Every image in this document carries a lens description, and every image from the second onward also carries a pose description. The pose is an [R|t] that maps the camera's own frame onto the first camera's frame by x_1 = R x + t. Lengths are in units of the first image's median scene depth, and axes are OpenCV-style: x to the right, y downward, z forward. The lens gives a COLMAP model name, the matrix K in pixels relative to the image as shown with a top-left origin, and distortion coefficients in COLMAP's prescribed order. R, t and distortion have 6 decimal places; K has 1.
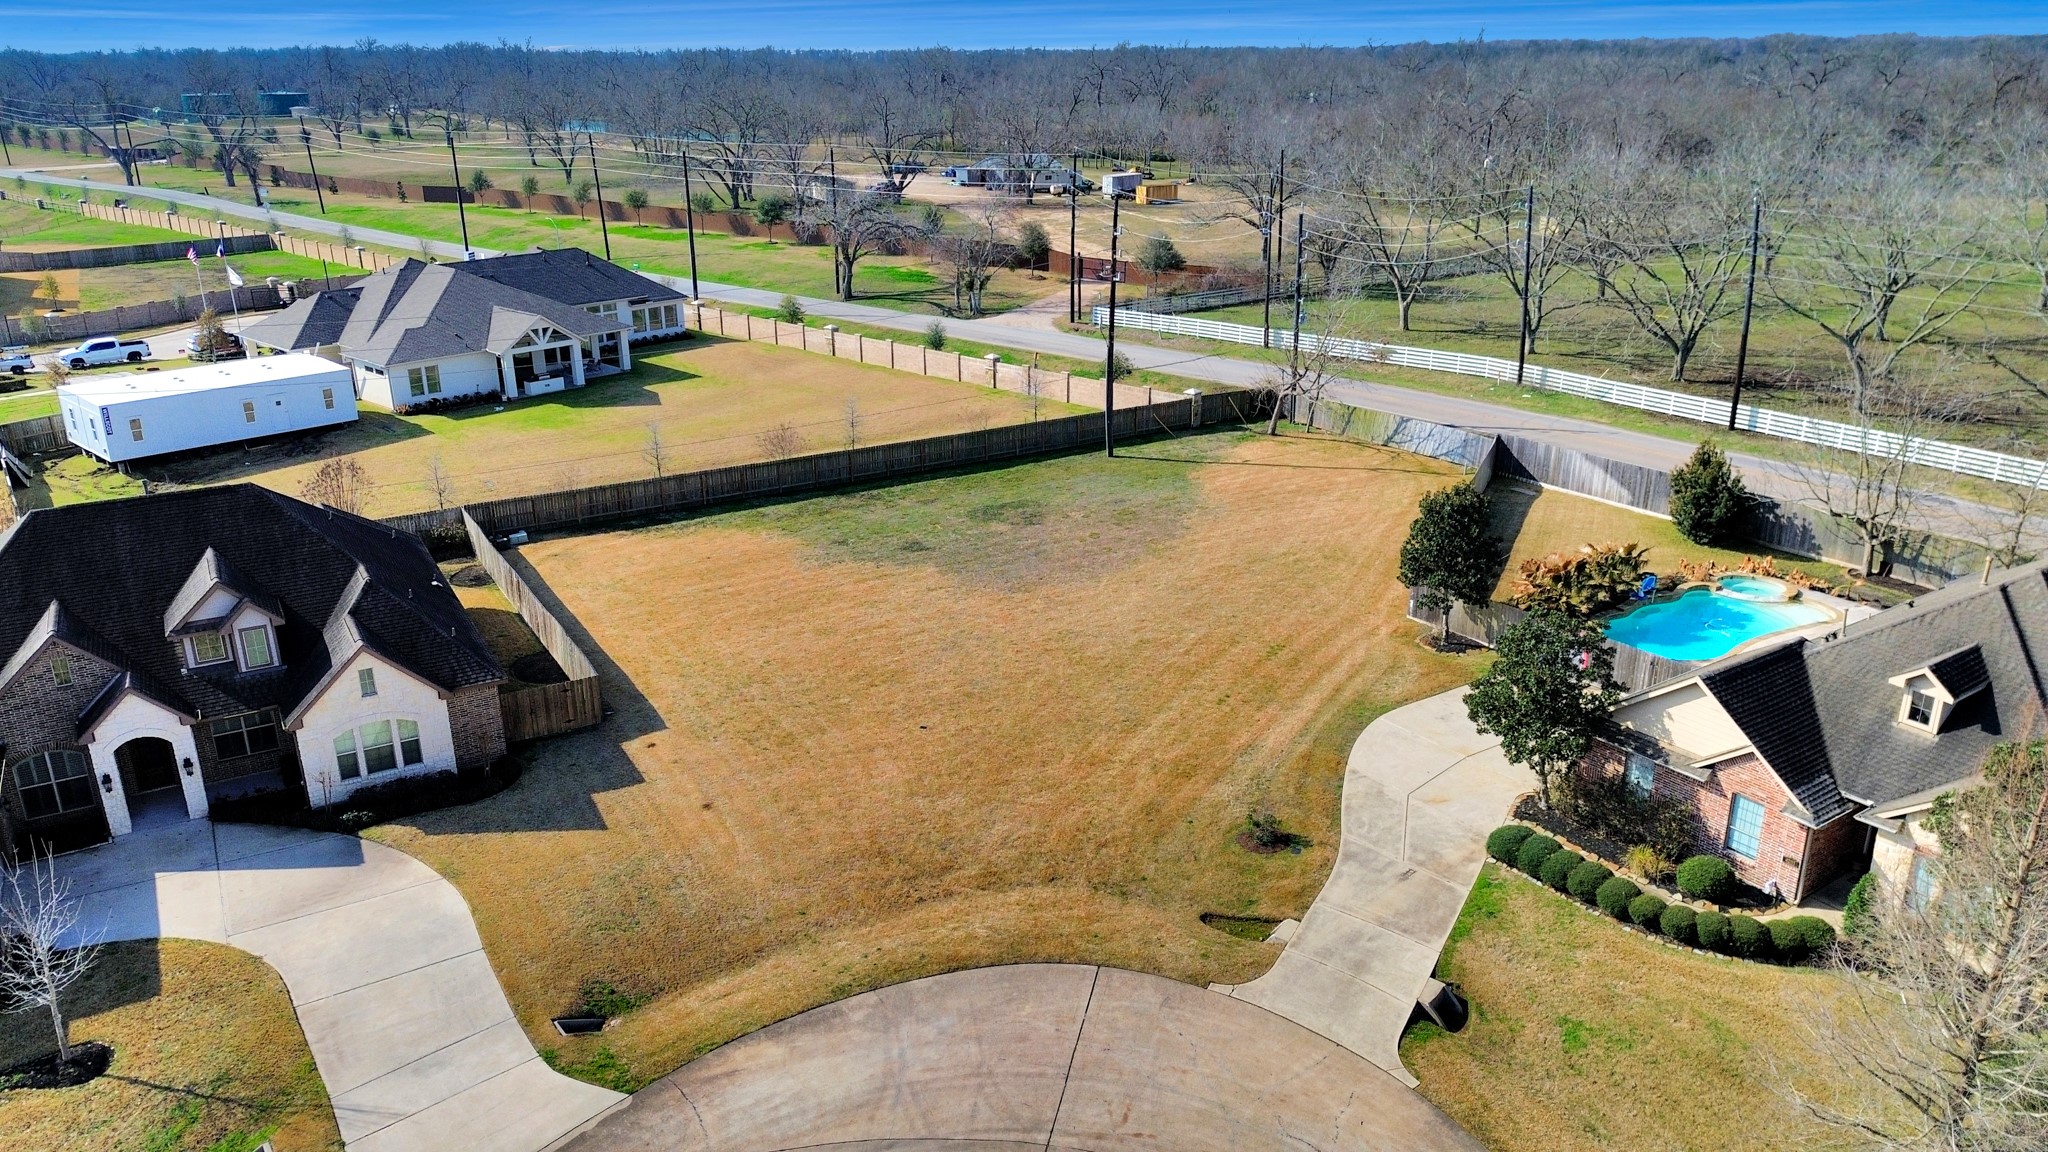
lens RADIAL K [[1444.2, 0, 1024.0], [0, 1444.2, 576.0], [0, 0, 1]] dist [0.076548, -0.081756]
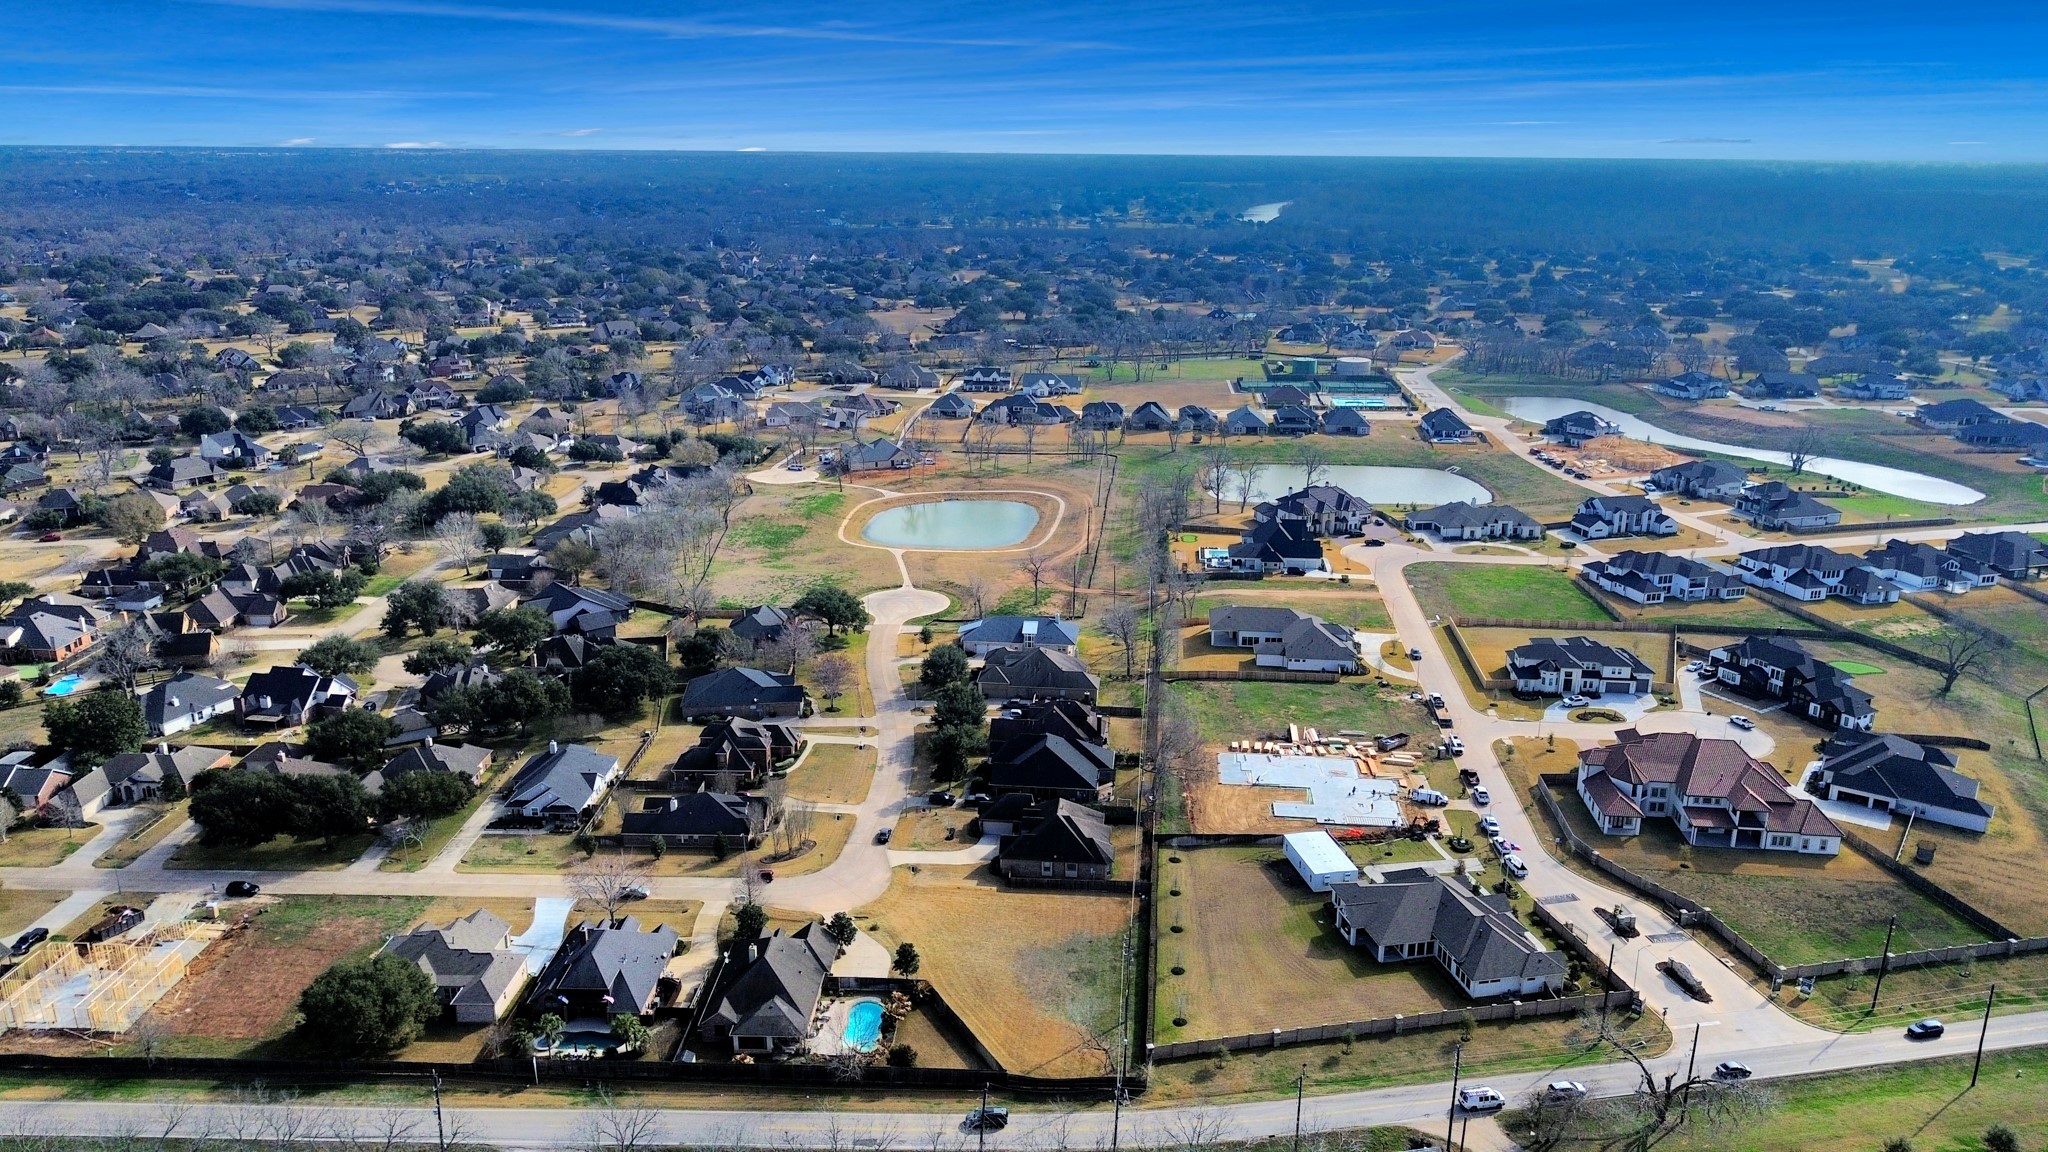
lens RADIAL K [[1447.9, 0, 1024.0], [0, 1447.9, 576.0], [0, 0, 1]] dist [0.083445, -0.086483]
pose [[-0.590756, 0.237355, -0.771148, 2.621317], [-0.274783, 0.839433, 0.468877, -2.538517], [0.758618, 0.488891, -0.430679, 2.243981]]
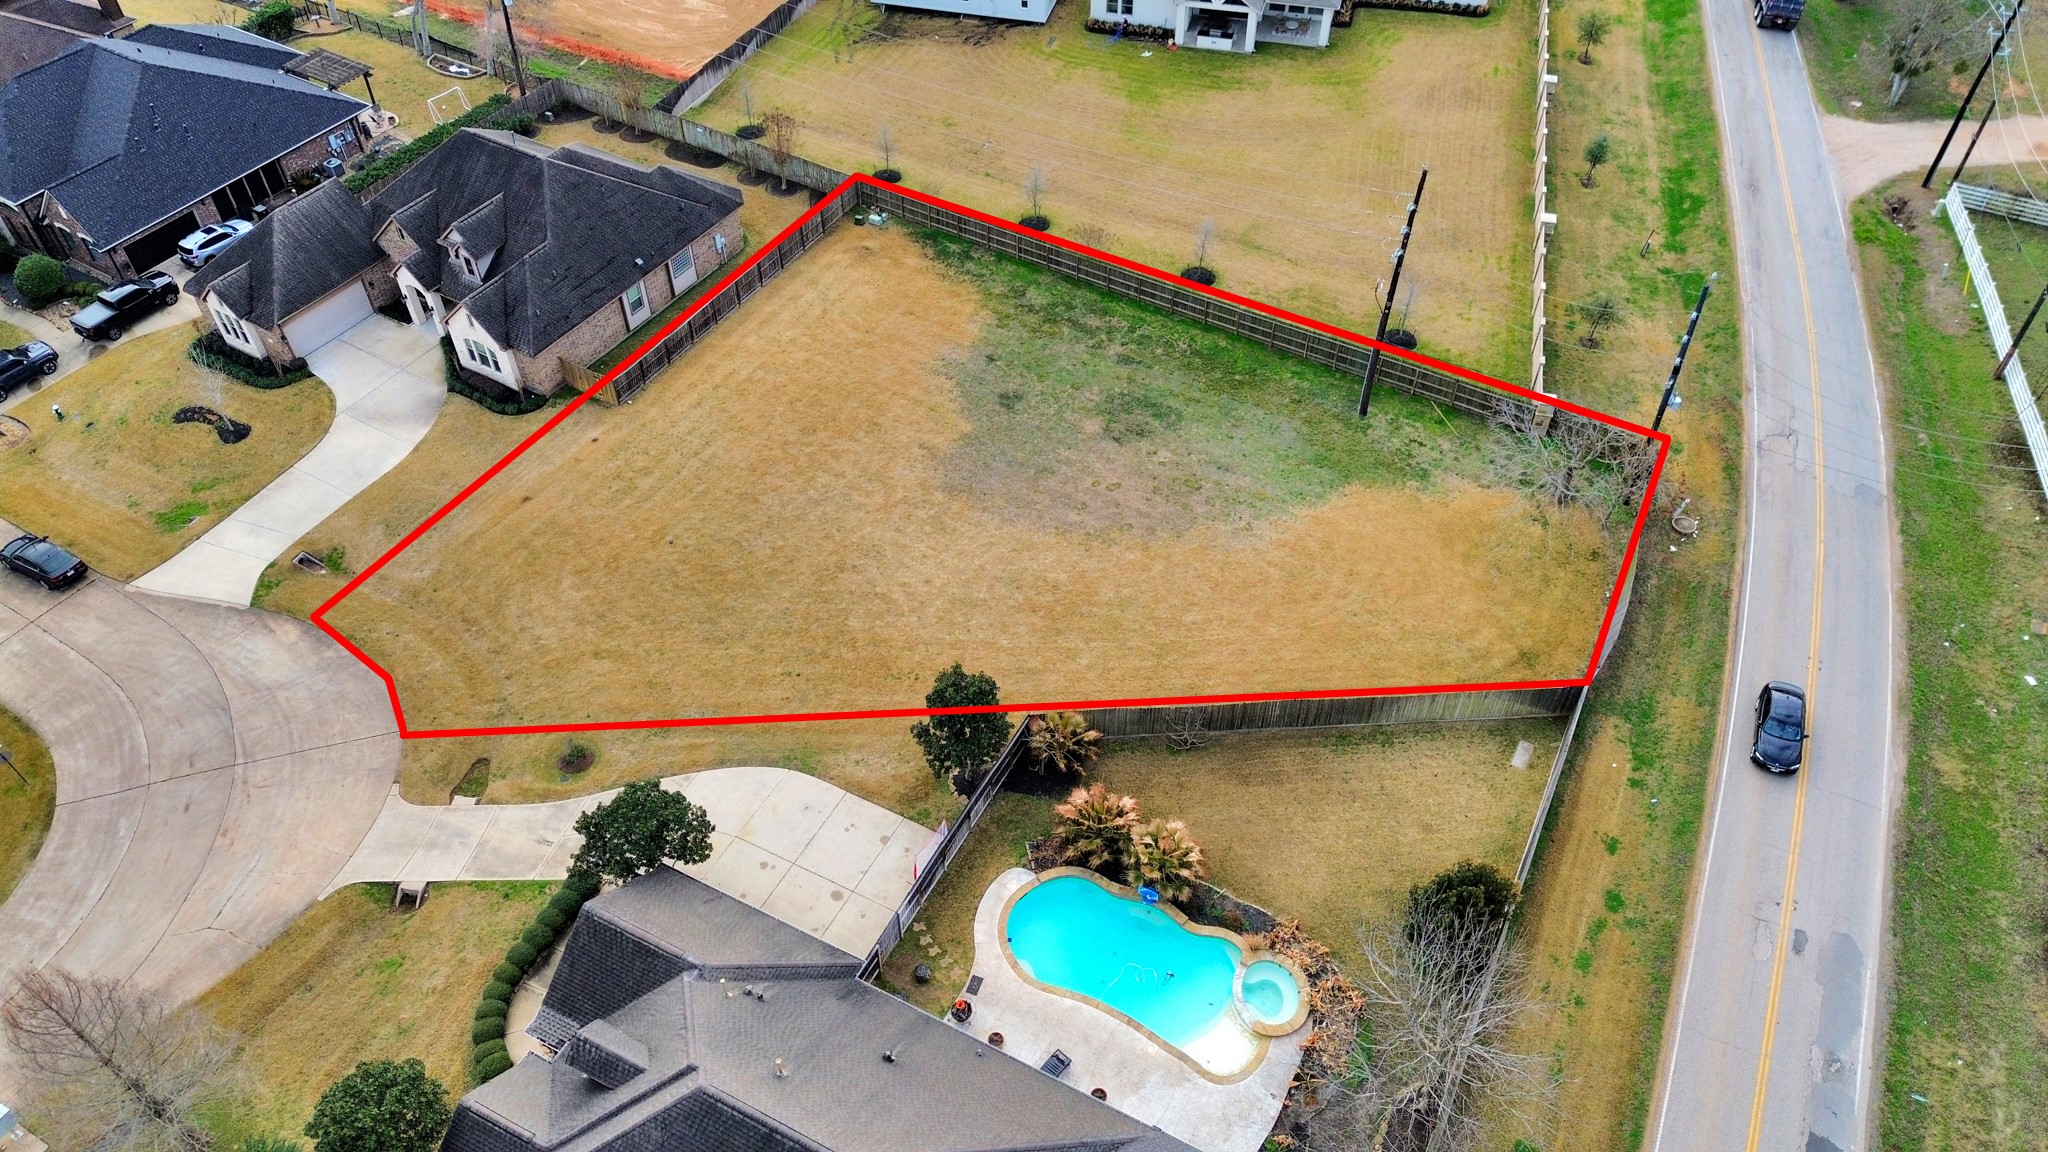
lens RADIAL K [[1444.2, 0, 1024.0], [0, 1444.2, 576.0], [0, 0, 1]] dist [0.076548, -0.081756]
pose [[0.474145, 0.639477, -0.605191, 0.847029], [-0.298401, 0.763402, 0.572865, -0.682543], [0.828338, -0.091031, 0.552784, 0.444915]]
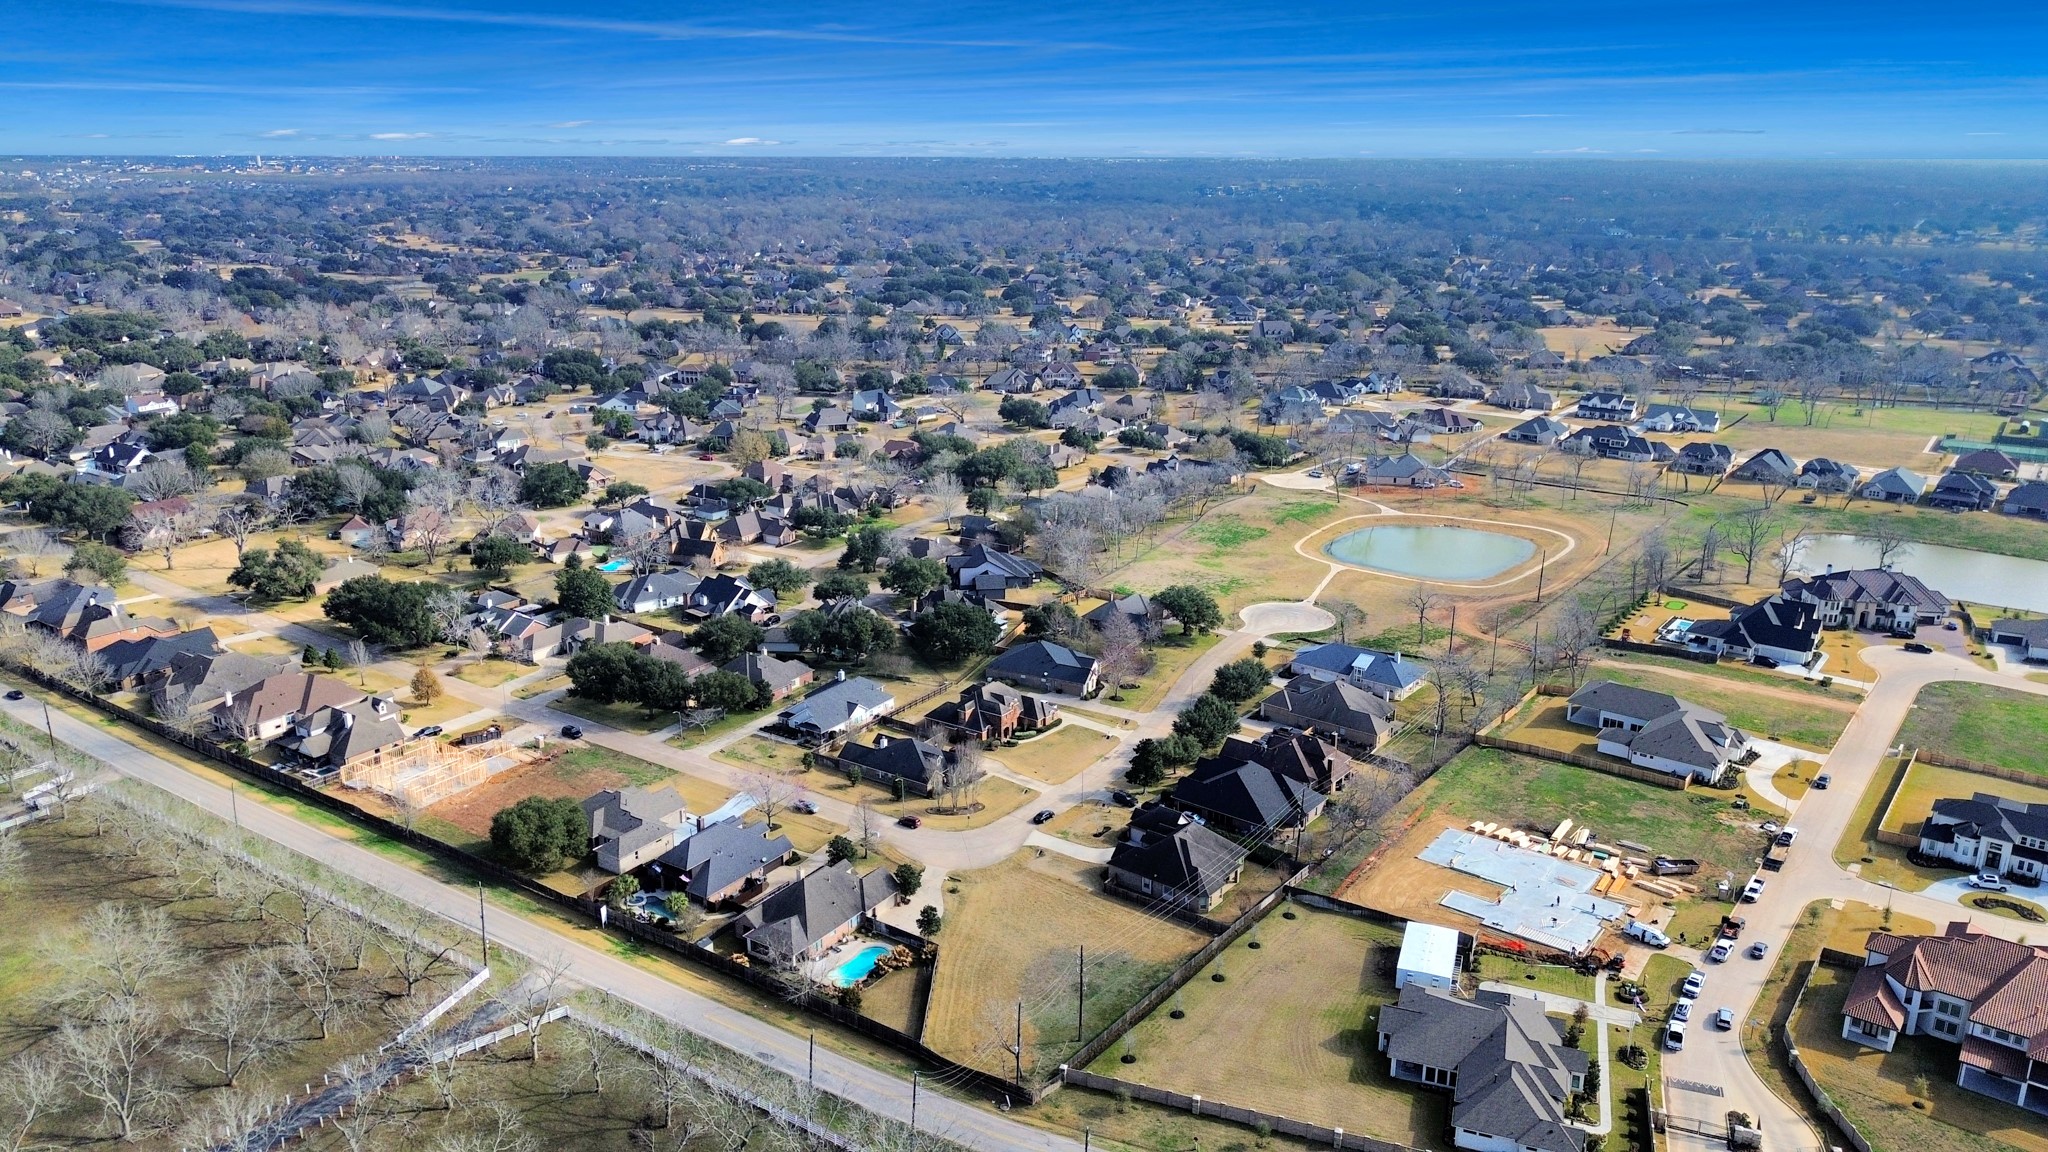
lens RADIAL K [[1435.9, 0, 1032.6], [0, 1435.9, 610.8], [0, 0, 1]] dist [0.117013, -0.127399]
pose [[-0.924955, 0.116034, -0.361932, 1.280919], [-0.132948, 0.793329, 0.594099, -2.879739], [0.356067, 0.597633, -0.718367, 3.233935]]
